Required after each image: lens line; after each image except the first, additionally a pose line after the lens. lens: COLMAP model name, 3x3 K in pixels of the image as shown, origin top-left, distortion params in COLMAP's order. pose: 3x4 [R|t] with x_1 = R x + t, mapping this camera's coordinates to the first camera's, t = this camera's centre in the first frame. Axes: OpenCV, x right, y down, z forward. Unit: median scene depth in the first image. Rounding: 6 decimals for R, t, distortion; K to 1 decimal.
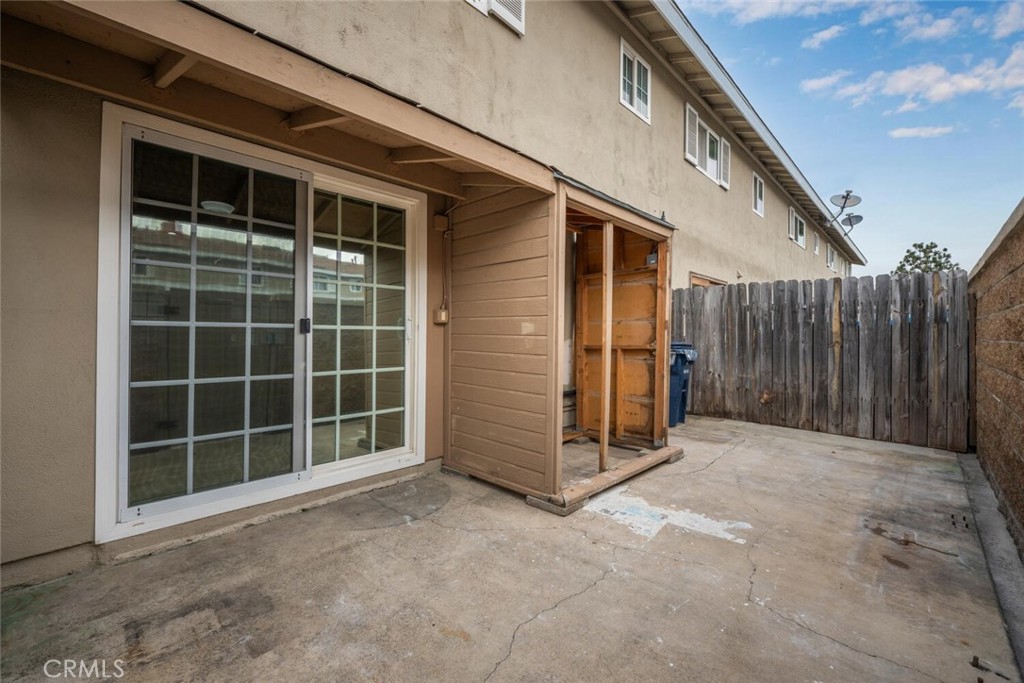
lens RADIAL K [[424.8, 0, 503.2], [0, 424.8, 340.0], [0, 0, 1]] dist [-0.001573, -0.000208]
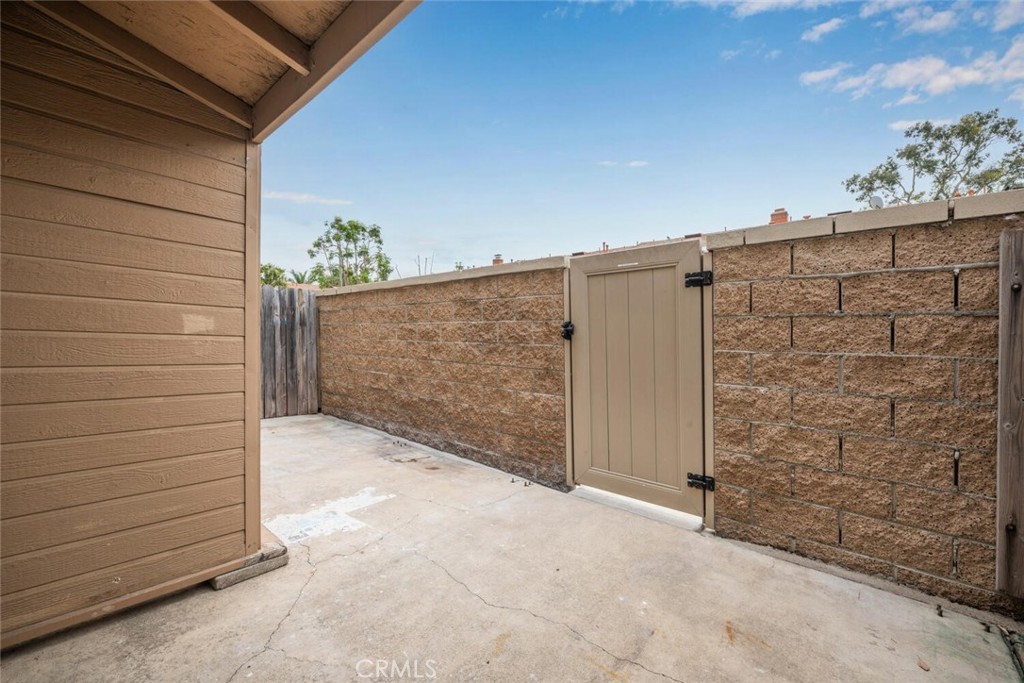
lens RADIAL K [[424.8, 0, 503.2], [0, 424.8, 340.5], [0, 0, 1]] dist [-0.001573, -0.000208]
pose [[-0.033912, -0.007658, 0.999395, -0.607647], [-0.011692, 0.999905, 0.007265, -0.013073], [-0.999356, -0.011439, -0.033998, 0.573717]]
